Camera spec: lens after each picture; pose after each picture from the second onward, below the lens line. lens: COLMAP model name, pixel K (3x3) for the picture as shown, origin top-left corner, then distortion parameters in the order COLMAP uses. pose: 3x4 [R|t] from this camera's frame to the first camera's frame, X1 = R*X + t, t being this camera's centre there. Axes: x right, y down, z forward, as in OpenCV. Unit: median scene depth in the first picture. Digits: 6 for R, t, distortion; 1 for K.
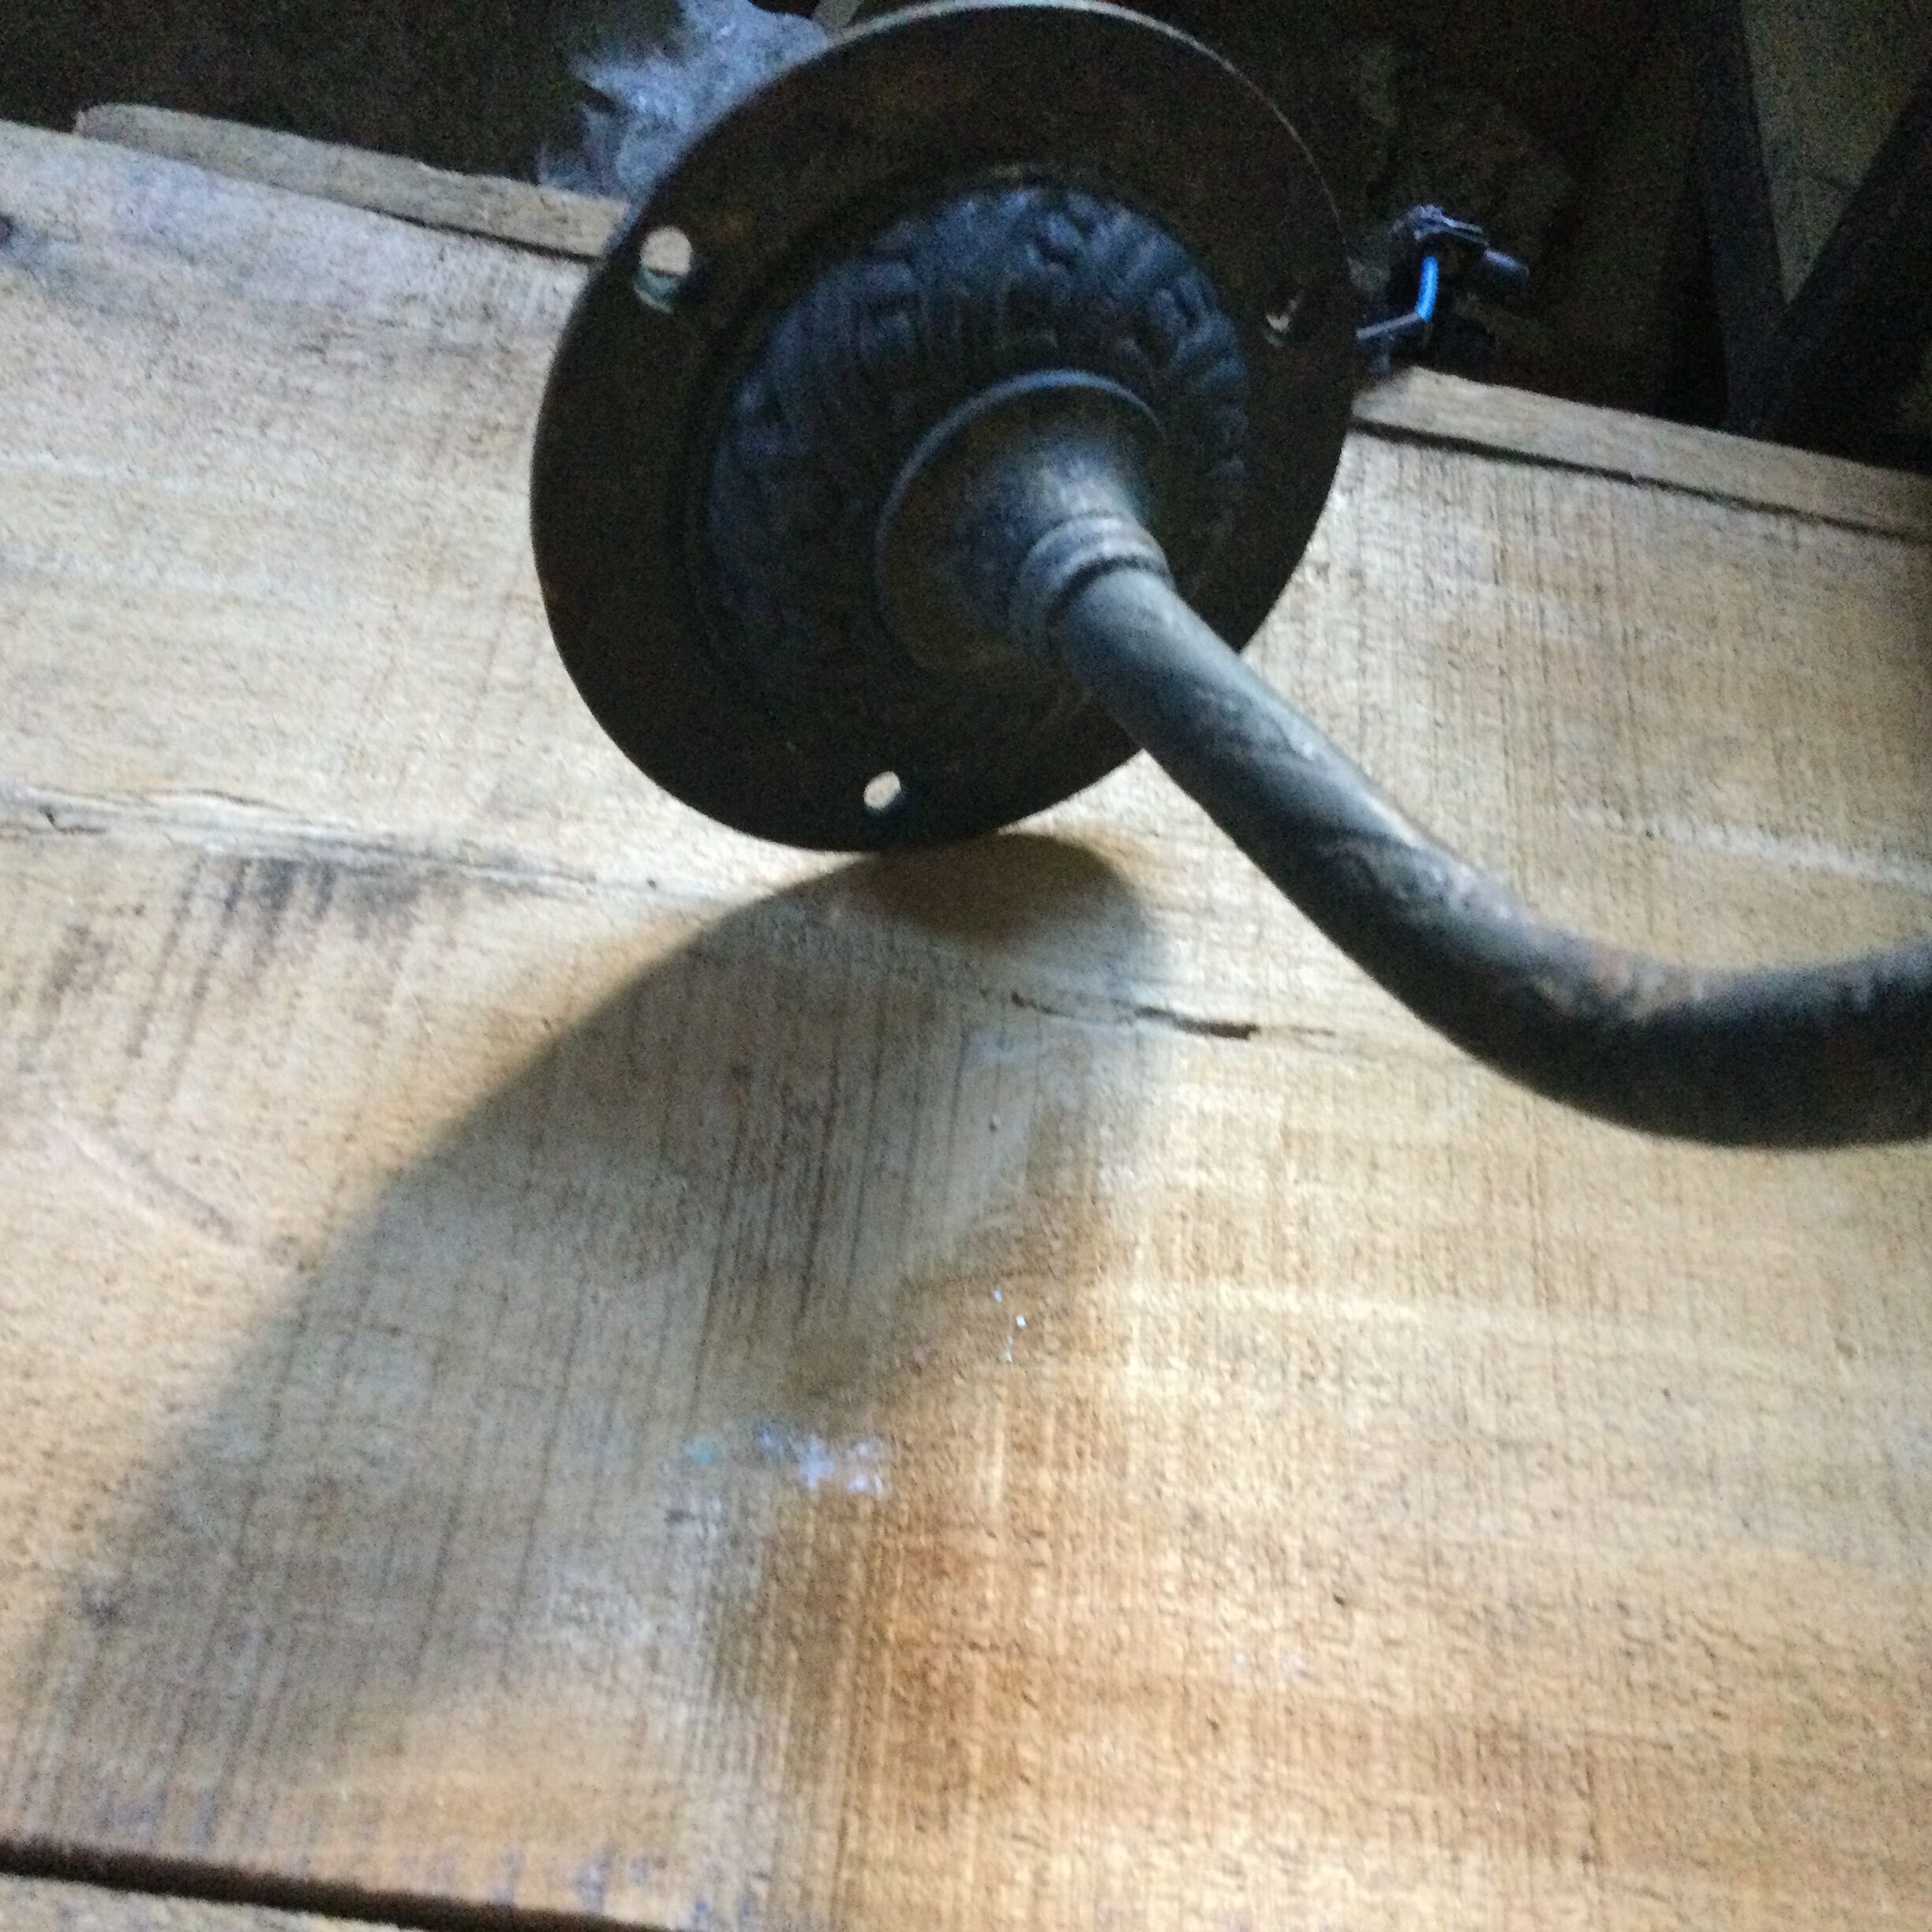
lens RADIAL K [[2304.8, 0, 964.4], [0, 2304.8, 1016.4], [0, 0, 1]] dist [0.186199, -0.486387]
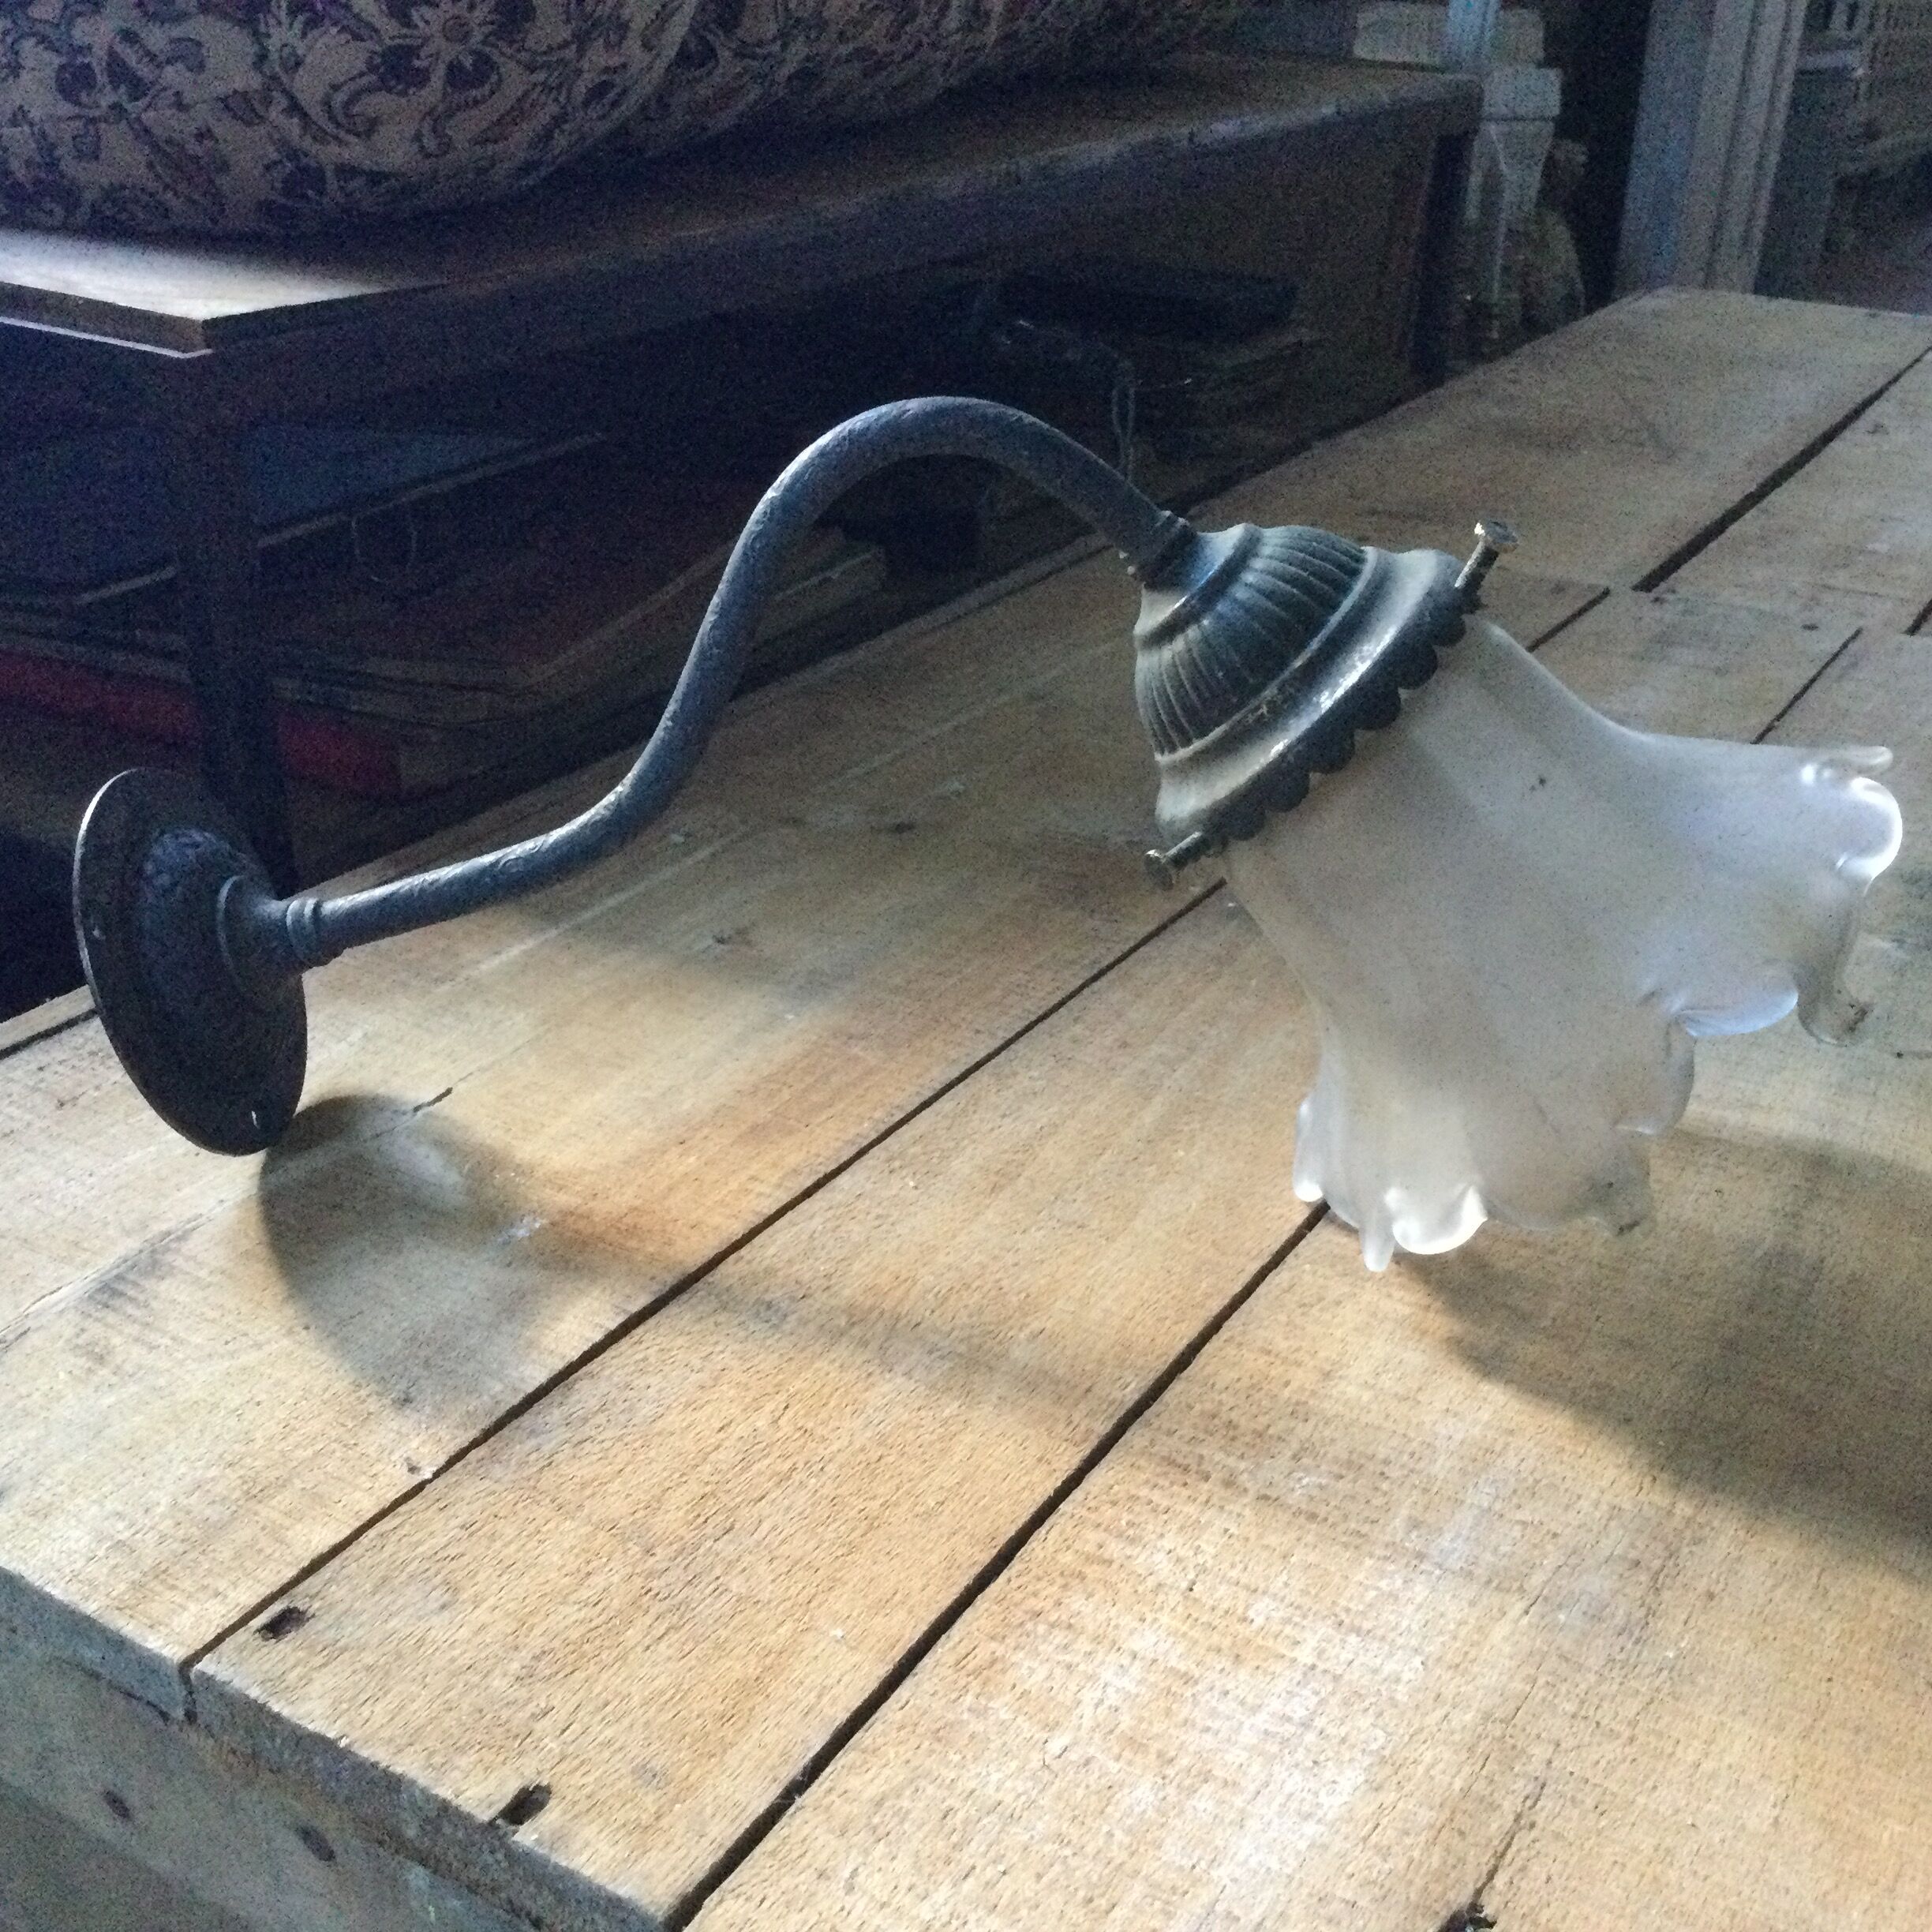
lens RADIAL K [[2304.8, 0, 964.4], [0, 2304.8, 1016.4], [0, 0, 1]] dist [0.186199, -0.486387]
pose [[0.440485, -0.543506, 0.714544, -1.382092], [0.776017, 0.630710, 0.001358, 0.388965], [-0.451409, 0.553900, 0.699589, -0.941242]]
